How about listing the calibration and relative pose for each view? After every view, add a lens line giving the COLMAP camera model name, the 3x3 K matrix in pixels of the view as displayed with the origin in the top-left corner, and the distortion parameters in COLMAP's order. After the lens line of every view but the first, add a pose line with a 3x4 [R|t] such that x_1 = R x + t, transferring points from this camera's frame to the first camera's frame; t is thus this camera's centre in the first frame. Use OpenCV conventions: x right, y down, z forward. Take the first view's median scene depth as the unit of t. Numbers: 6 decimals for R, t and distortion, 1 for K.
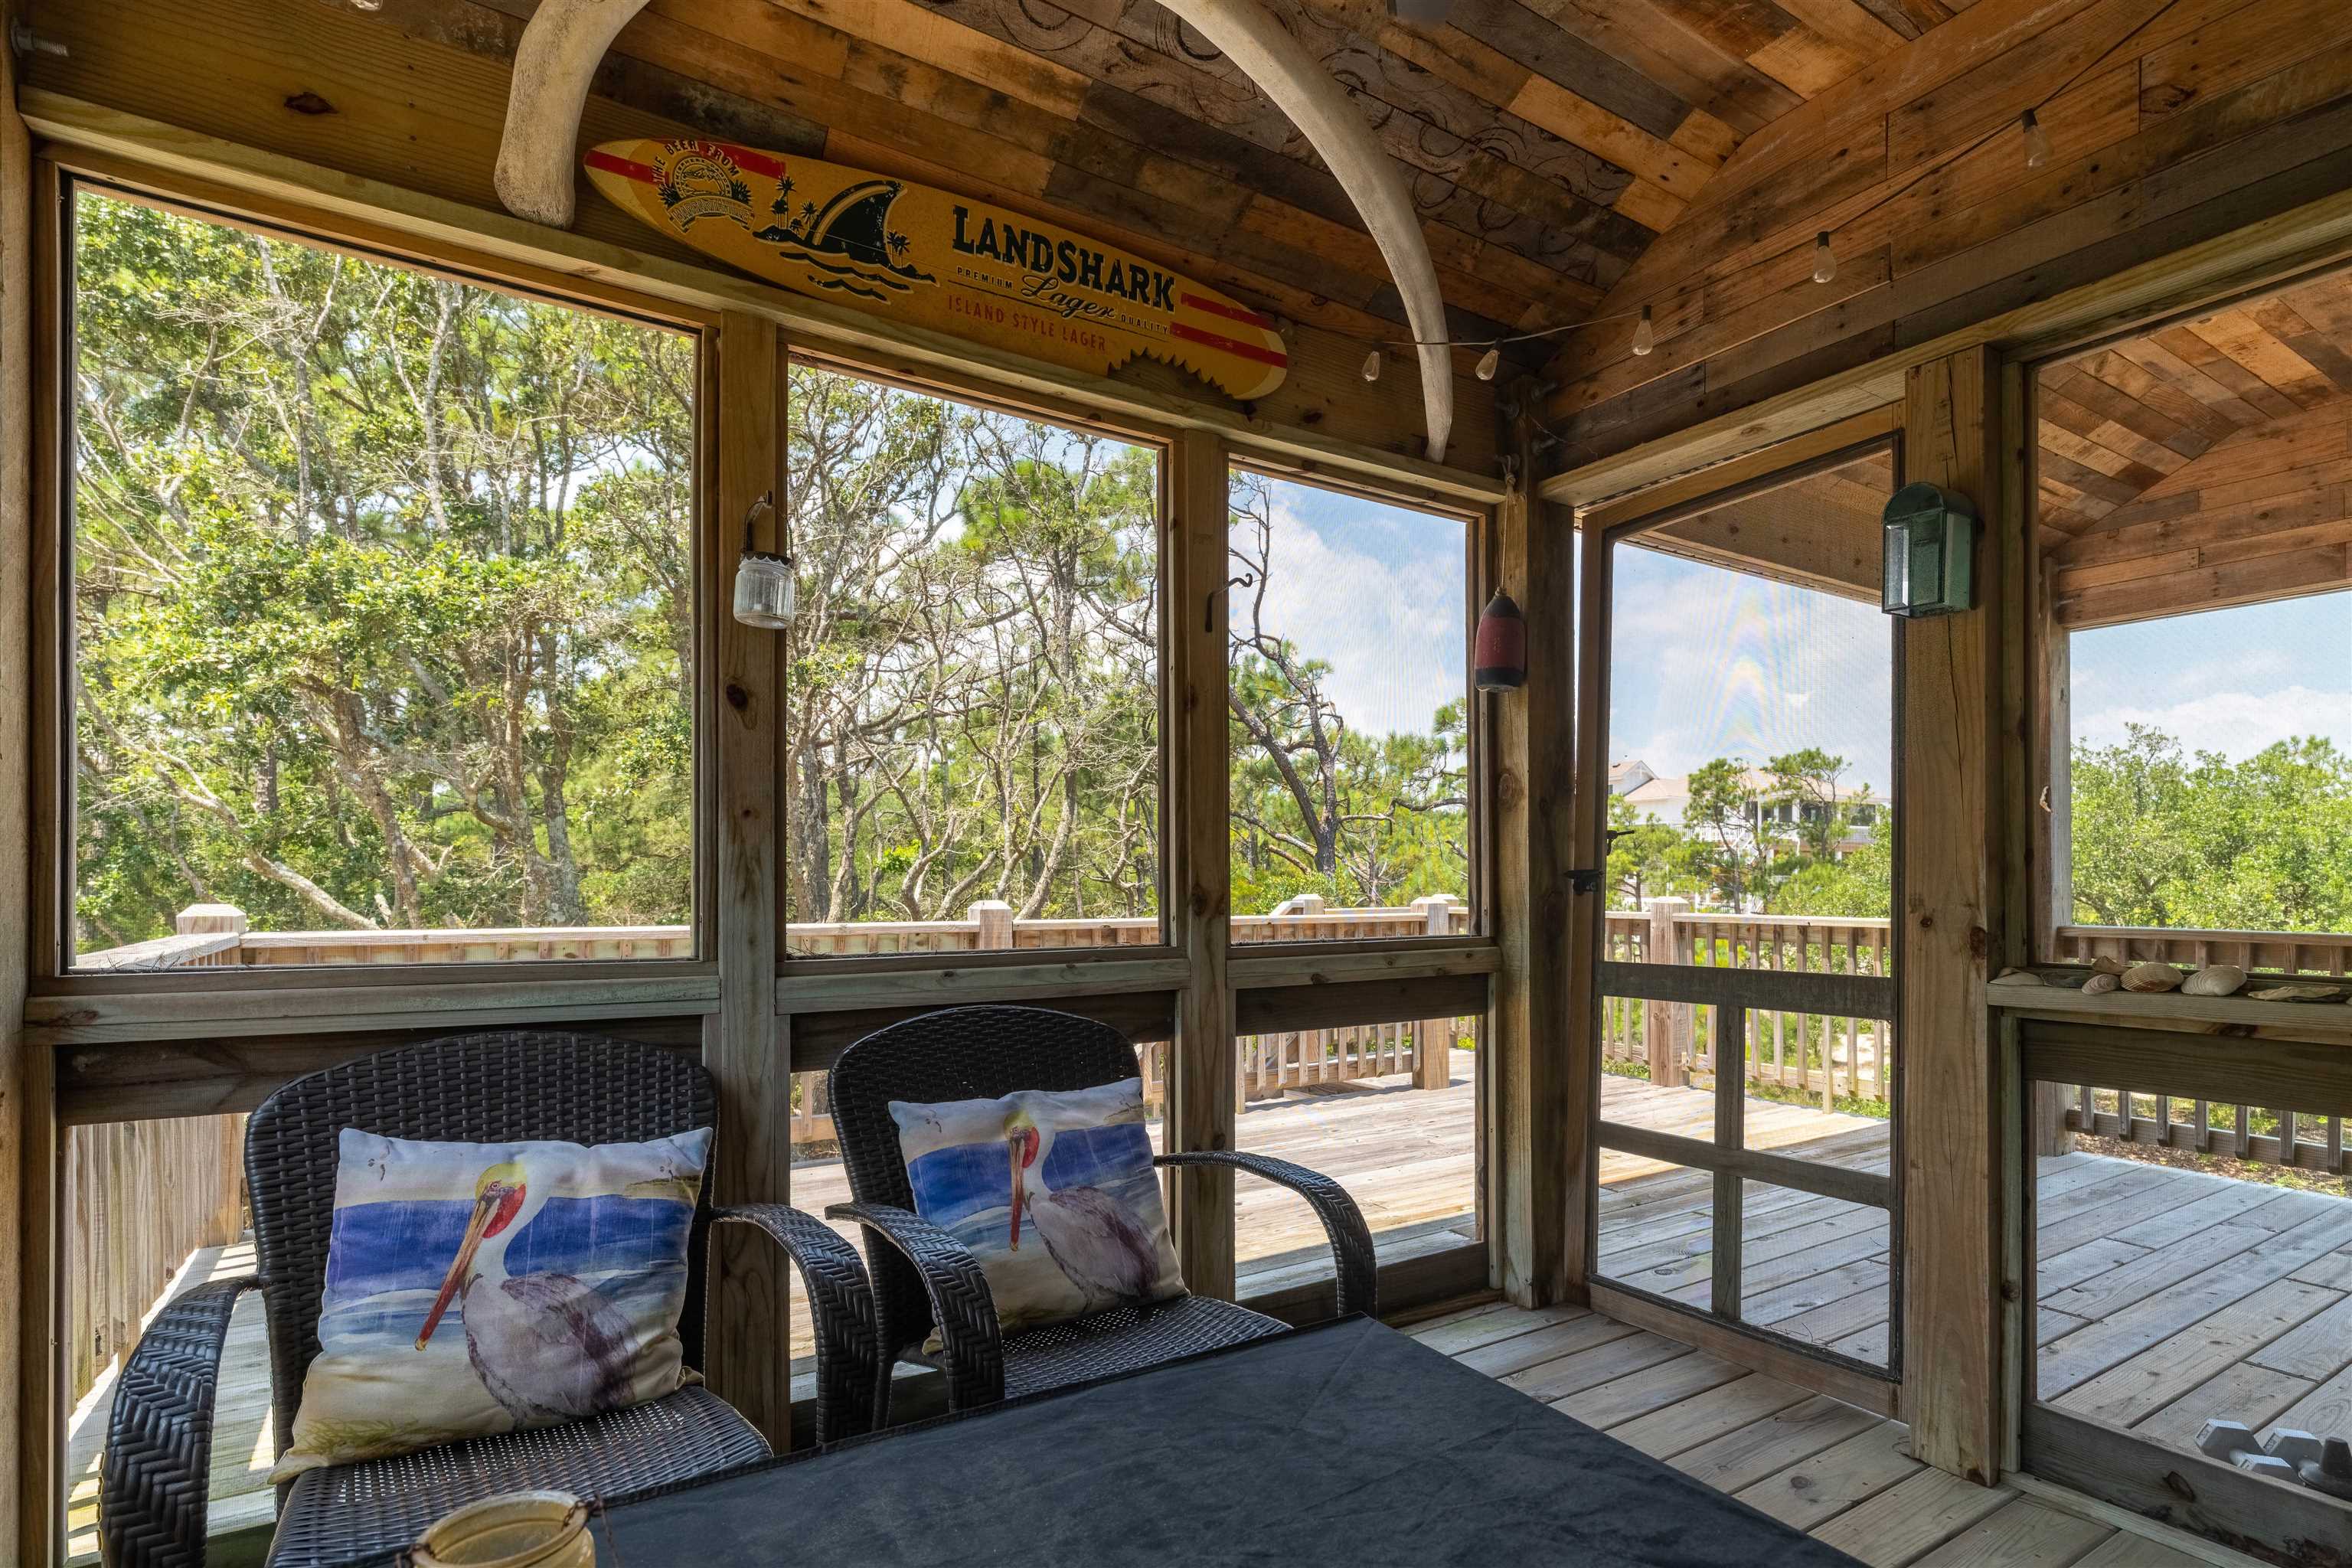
lens RADIAL K [[1176.3, 0, 1227.9], [0, 1176.3, 875.2], [0, 0, 1]] dist [0.001921, 0.000649]
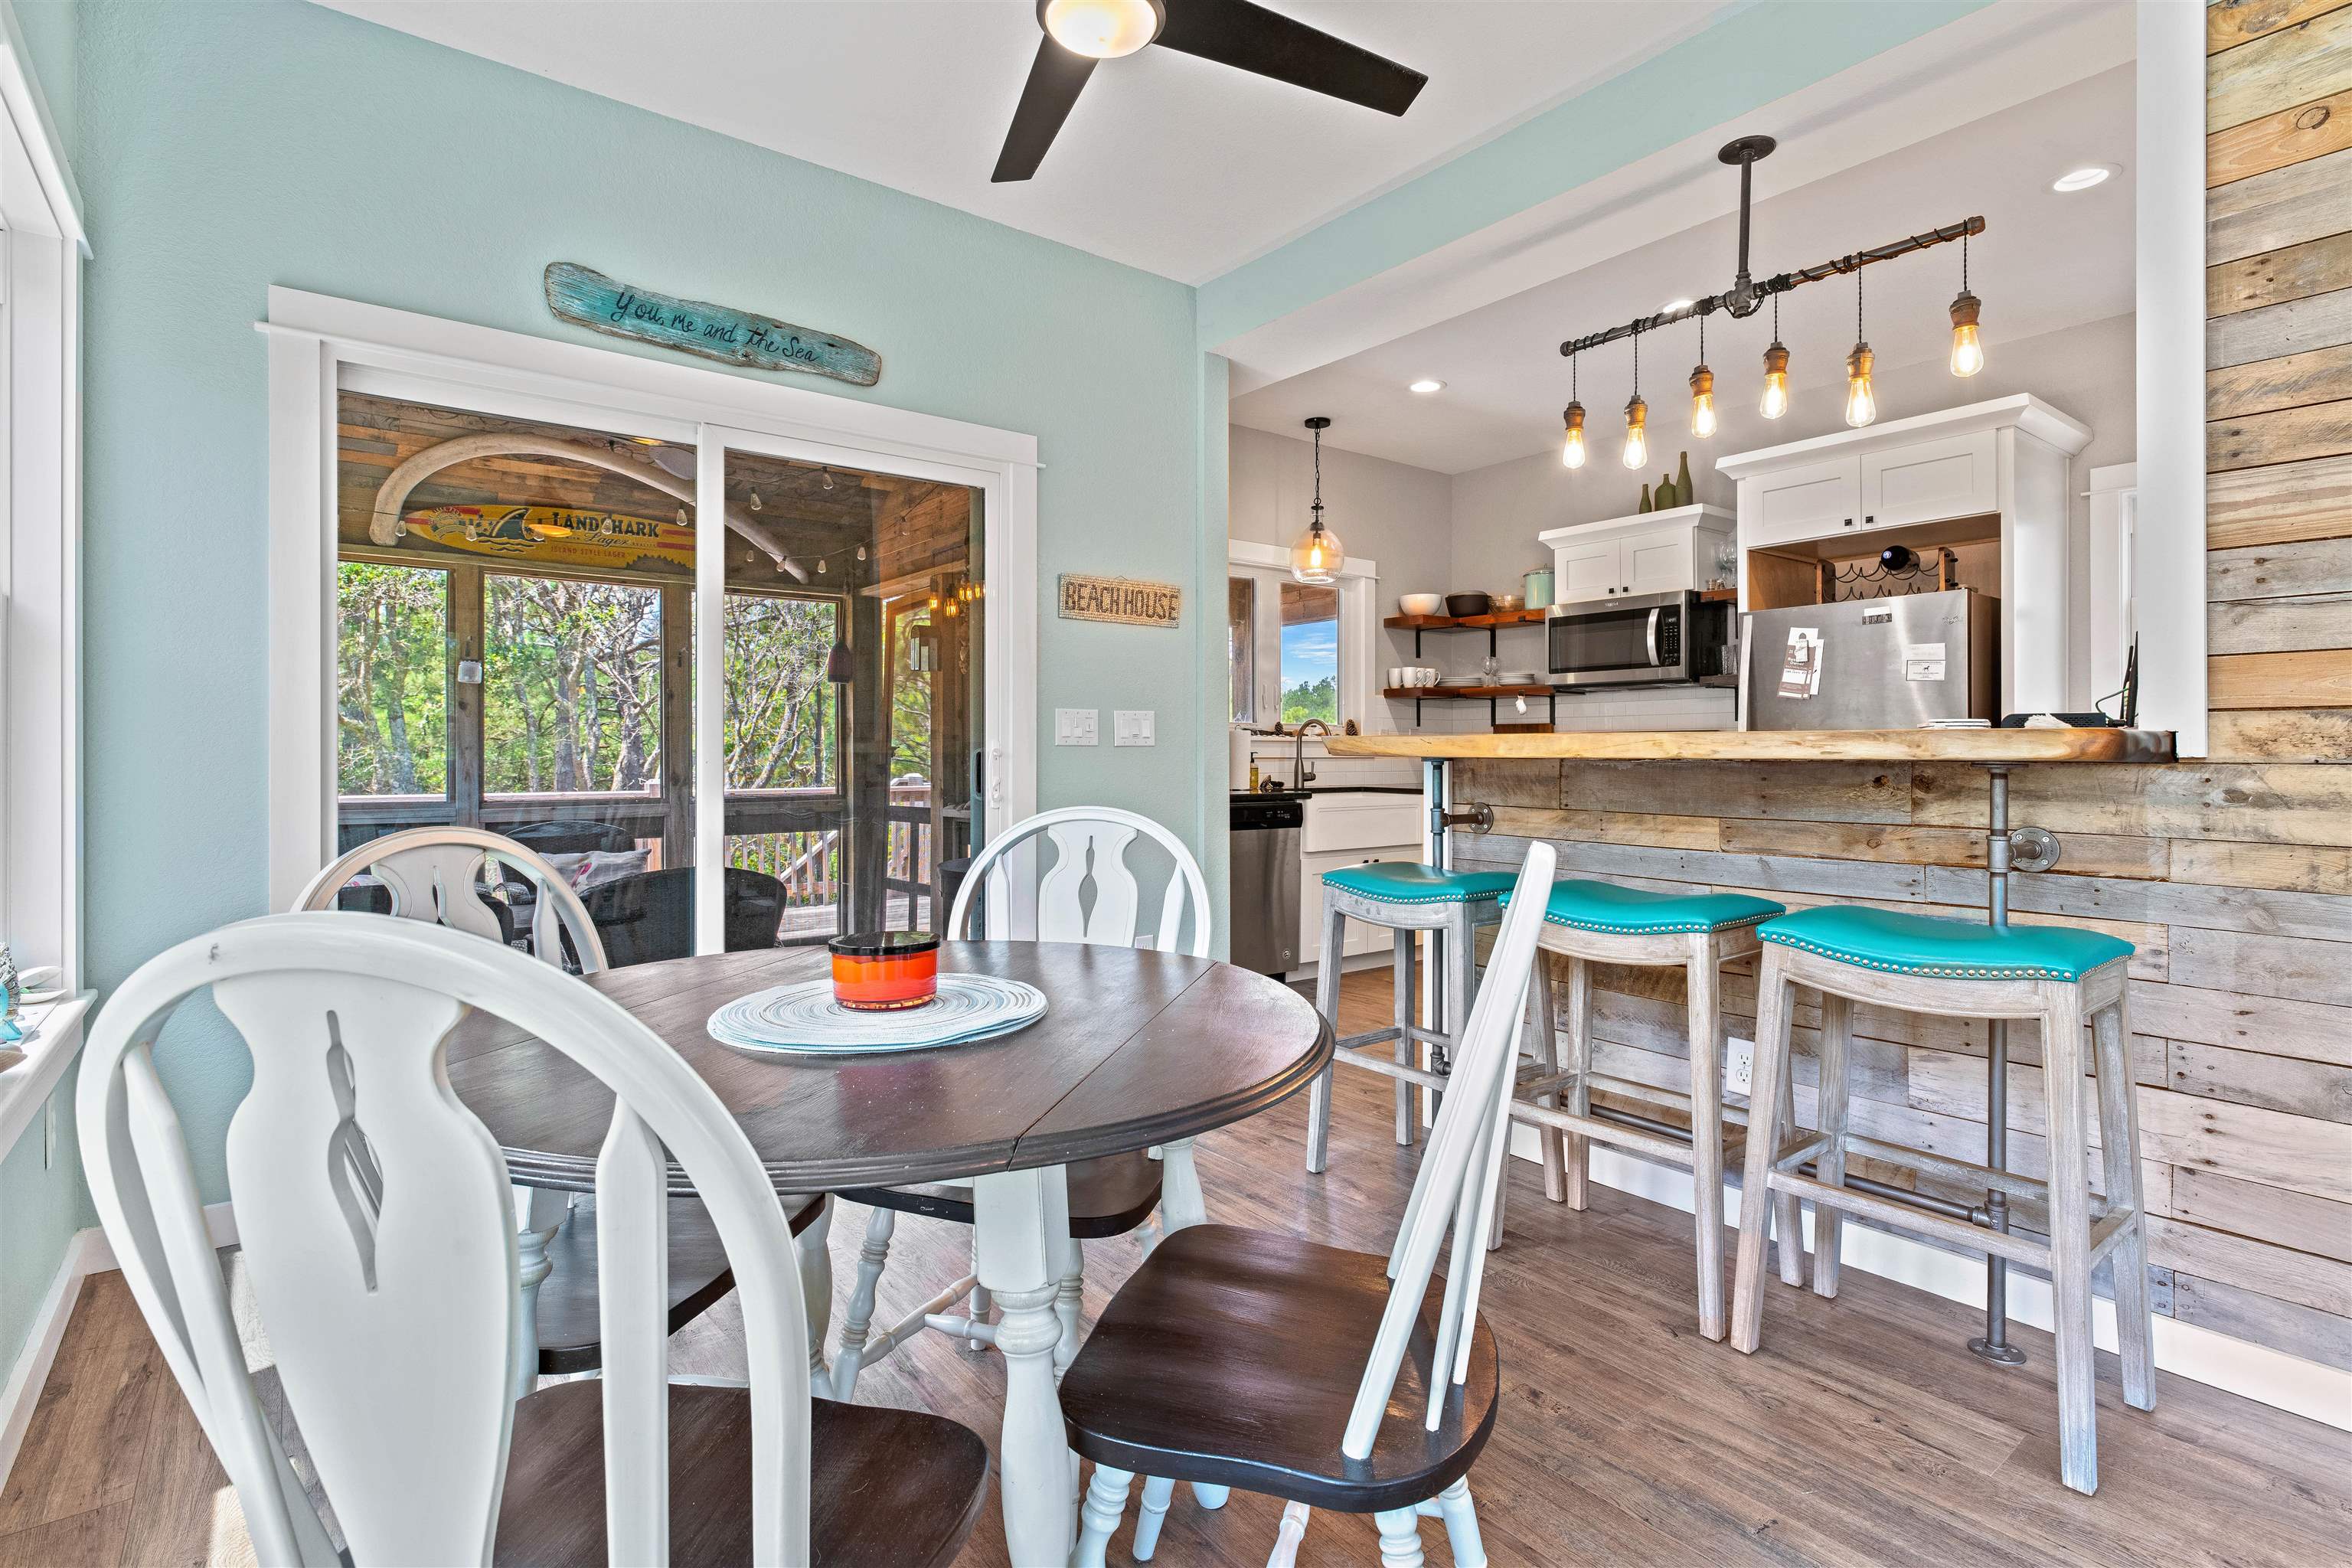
lens RADIAL K [[1144.9, 0, 1183.4], [0, 1144.9, 757.2], [0, 0, 1]] dist [-0.003573, 0.000271]
pose [[0.996571, -0.002046, 0.082714, 0.912476], [0.001635, 0.999986, 0.005031, -0.037991], [-0.082723, -0.004879, 0.996561, -1.577859]]
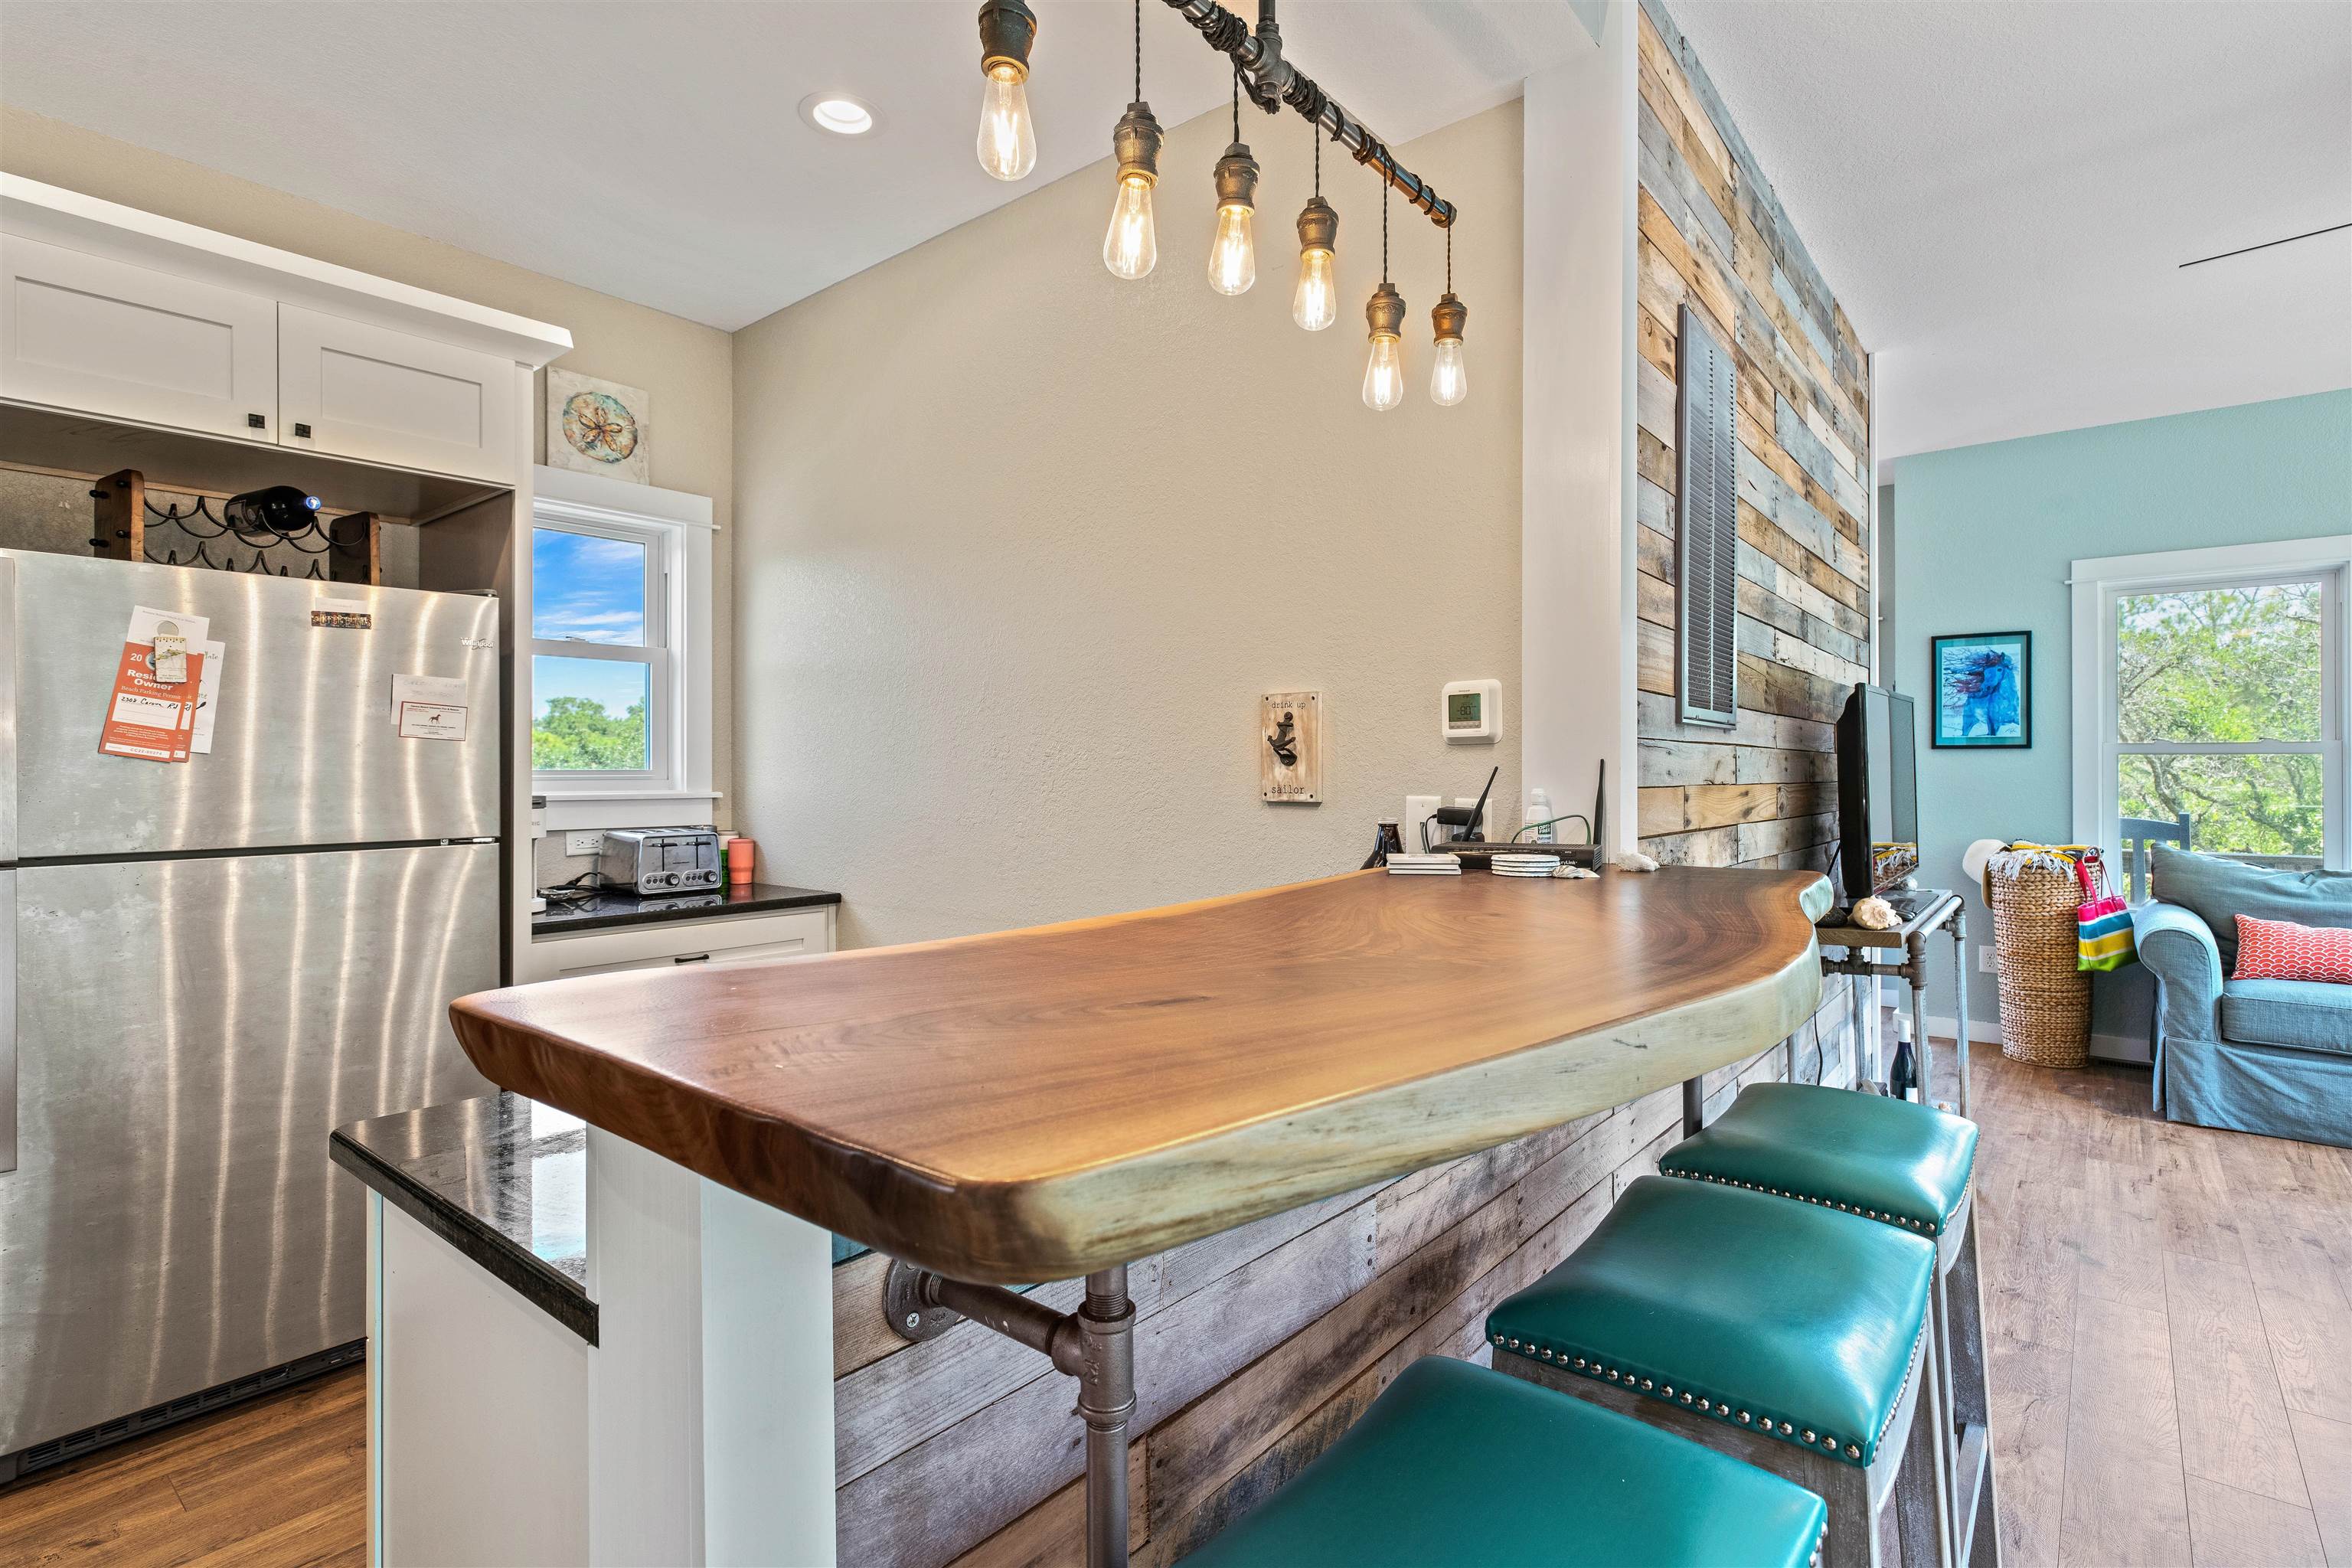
lens RADIAL K [[1137.9, 0, 1184.1], [0, 1137.9, 763.4], [0, 0, 1]] dist [-0.002517, 0.001453]
pose [[-0.299567, 0.004624, 0.954064, 1.007403], [-0.001842, 0.999984, -0.005425, -0.122848], [-0.954073, -0.003383, -0.299554, -0.183842]]
